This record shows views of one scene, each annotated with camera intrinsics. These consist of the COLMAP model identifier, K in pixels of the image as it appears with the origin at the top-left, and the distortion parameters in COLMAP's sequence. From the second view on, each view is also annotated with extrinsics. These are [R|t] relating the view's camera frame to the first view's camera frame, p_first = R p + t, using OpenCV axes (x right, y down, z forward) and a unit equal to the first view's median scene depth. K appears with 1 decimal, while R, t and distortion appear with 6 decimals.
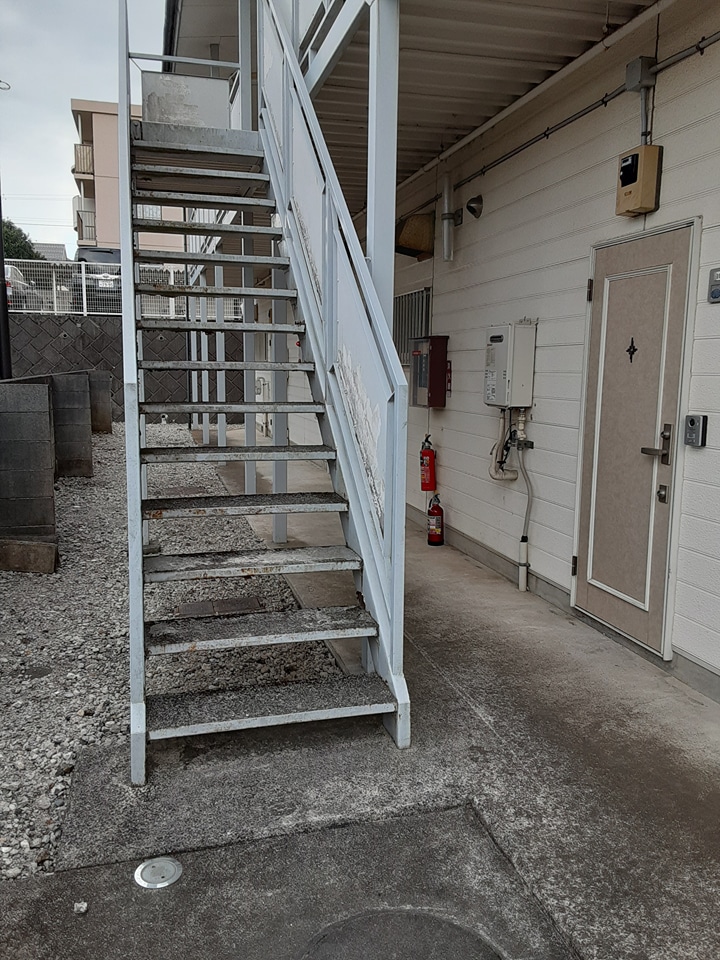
lens RADIAL K [[778.9, 0, 360.0], [0, 778.9, 480.0], [0, 0, 1]] dist [0.148641, -0.211593]
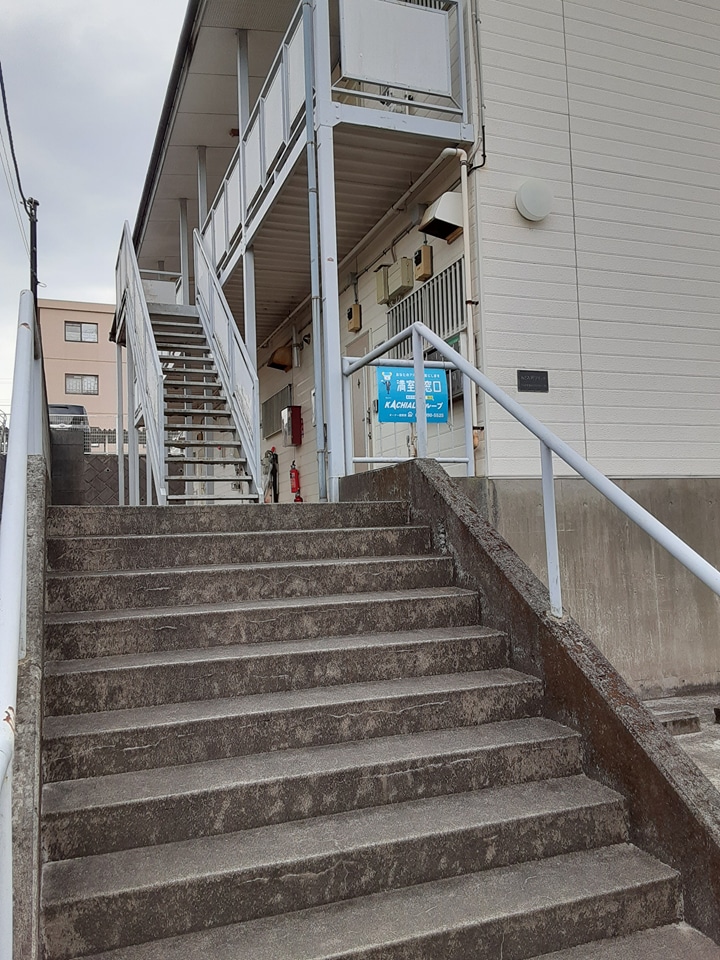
lens RADIAL K [[778.9, 0, 360.0], [0, 778.9, 480.0], [0, 0, 1]] dist [0.148641, -0.211593]
pose [[0.994217, -0.036809, 0.100881, 0.075617], [0.057677, 0.975456, -0.212508, 0.502851], [-0.090583, 0.217098, 0.971938, -1.001487]]
